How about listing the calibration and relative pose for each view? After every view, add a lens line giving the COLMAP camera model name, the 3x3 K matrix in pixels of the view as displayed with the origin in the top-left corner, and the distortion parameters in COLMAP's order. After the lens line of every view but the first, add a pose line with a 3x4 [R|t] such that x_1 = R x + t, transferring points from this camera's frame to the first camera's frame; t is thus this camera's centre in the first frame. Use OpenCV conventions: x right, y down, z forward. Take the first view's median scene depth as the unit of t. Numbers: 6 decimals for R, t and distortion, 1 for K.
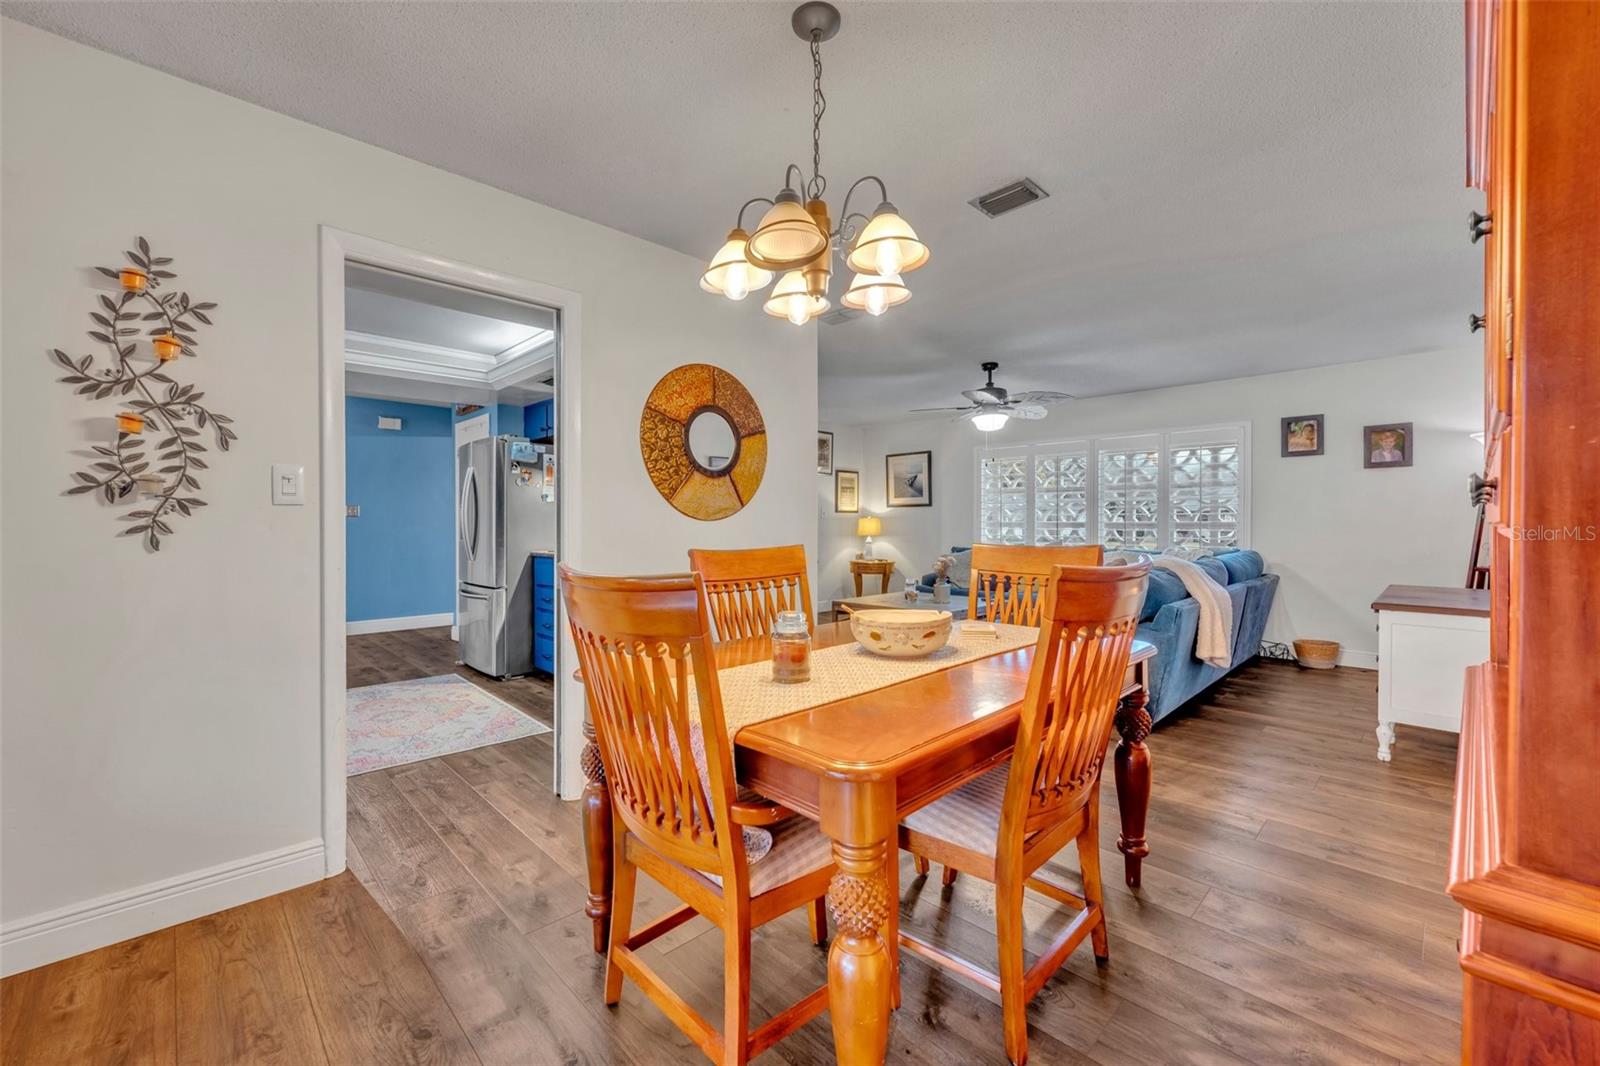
lens RADIAL K [[639.7, 0, 791.8], [0, 639.7, 526.7], [0, 0, 1]] dist [-0.004270, 0.000636]
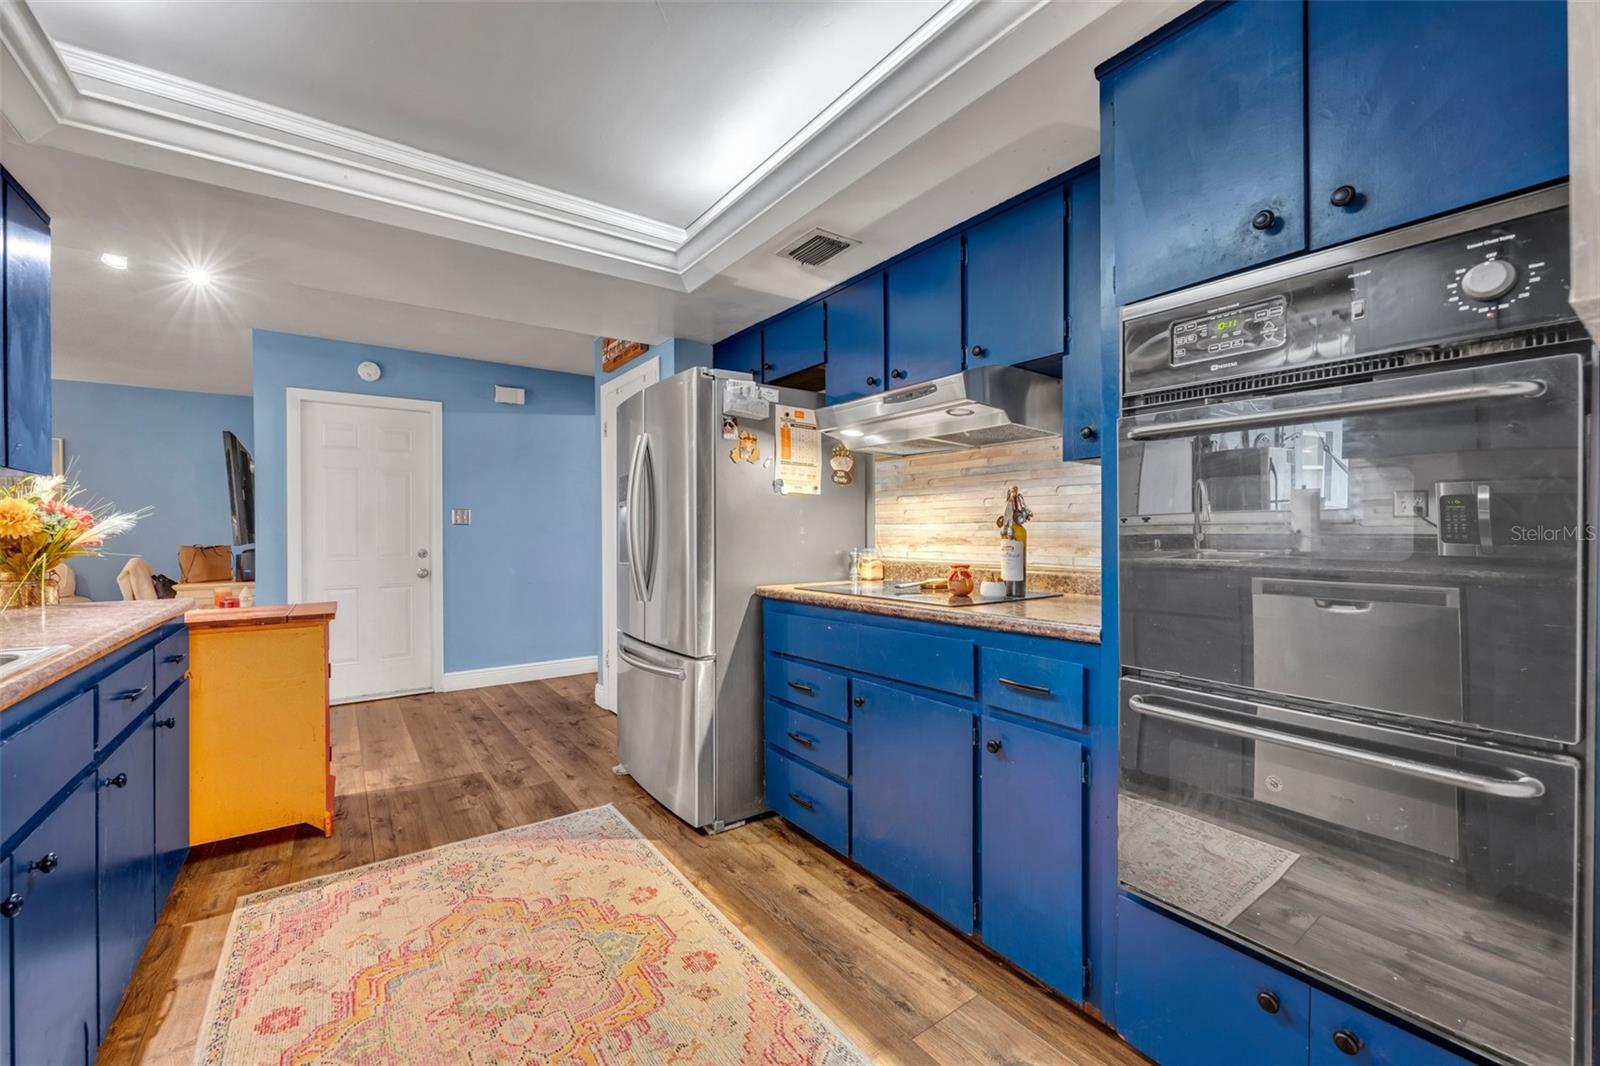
lens RADIAL K [[639.7, 0, 805.2], [0, 639.7, 531.2], [0, 0, 1]] dist [-0.004270, 0.000636]
pose [[0.991145, 0.001757, -0.132769, -0.294965], [-0.002365, 0.999987, -0.004422, -0.004766], [0.132759, 0.004697, 0.991137, 0.474158]]
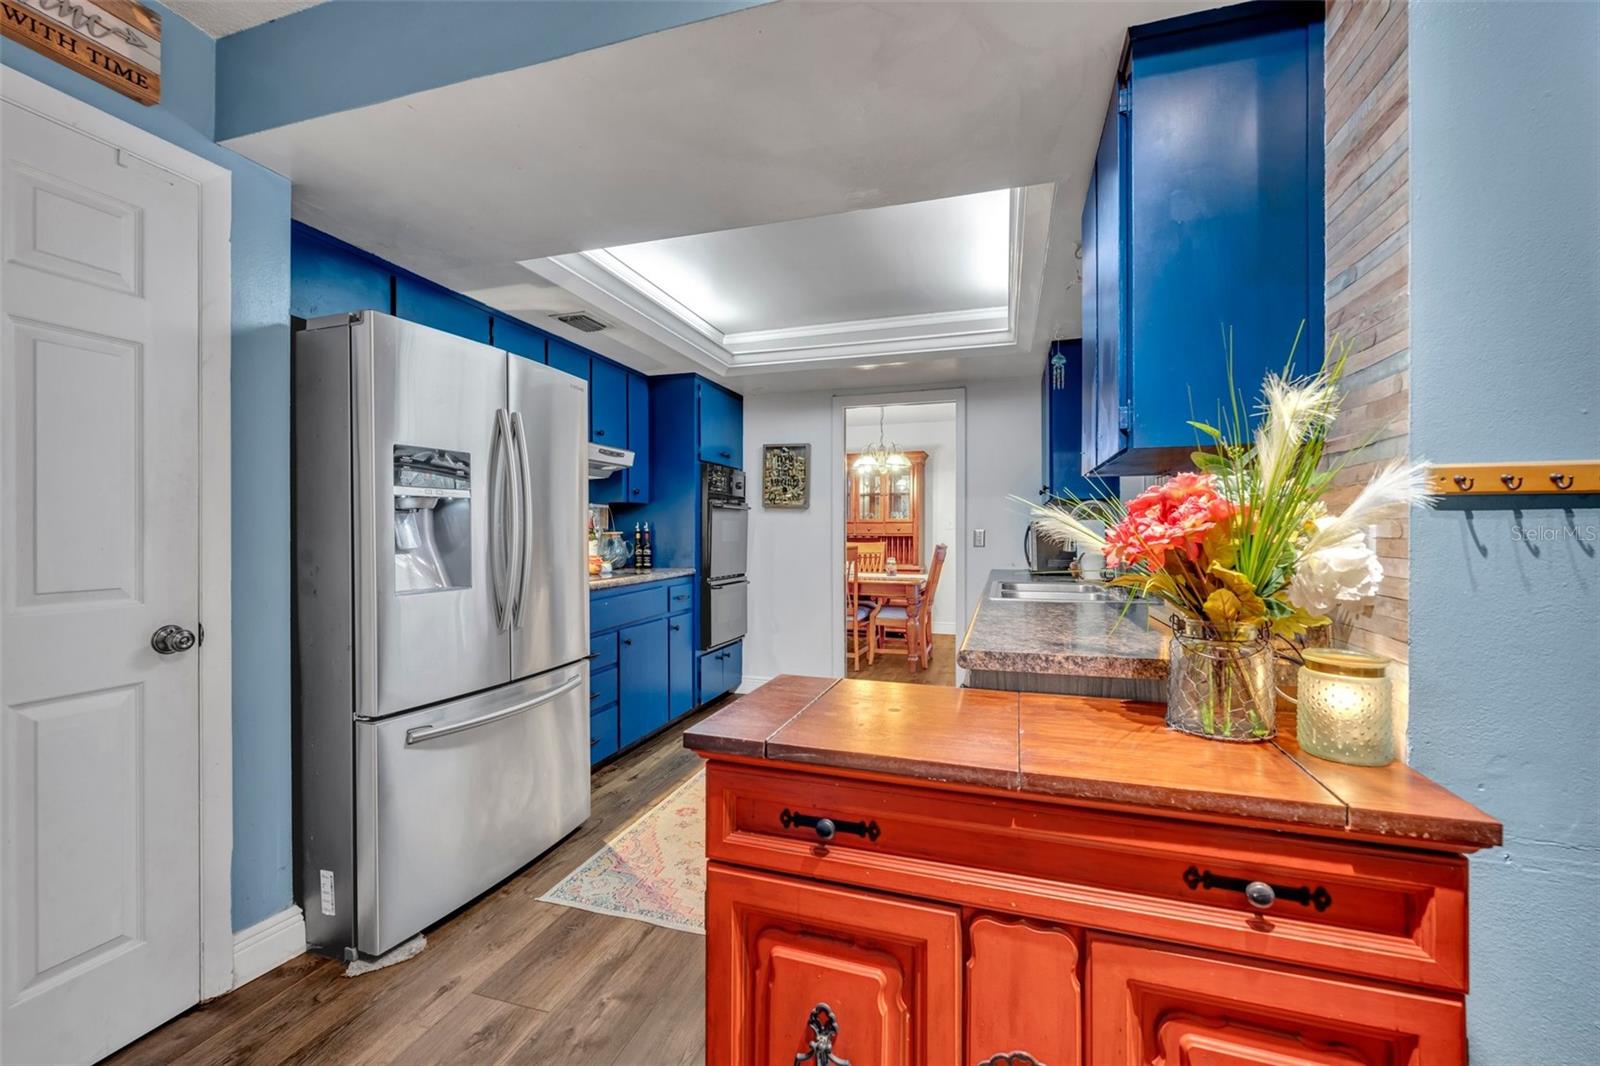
lens RADIAL K [[639.7, 0, 800.4], [0, 639.7, 537.1], [0, 0, 1]] dist [-0.004270, 0.000636]
pose [[-0.478234, 0.000401, 0.878232, -0.988593], [0.014249, 0.999872, 0.007303, -0.007182], [-0.878117, 0.016007, -0.478179, 1.052160]]
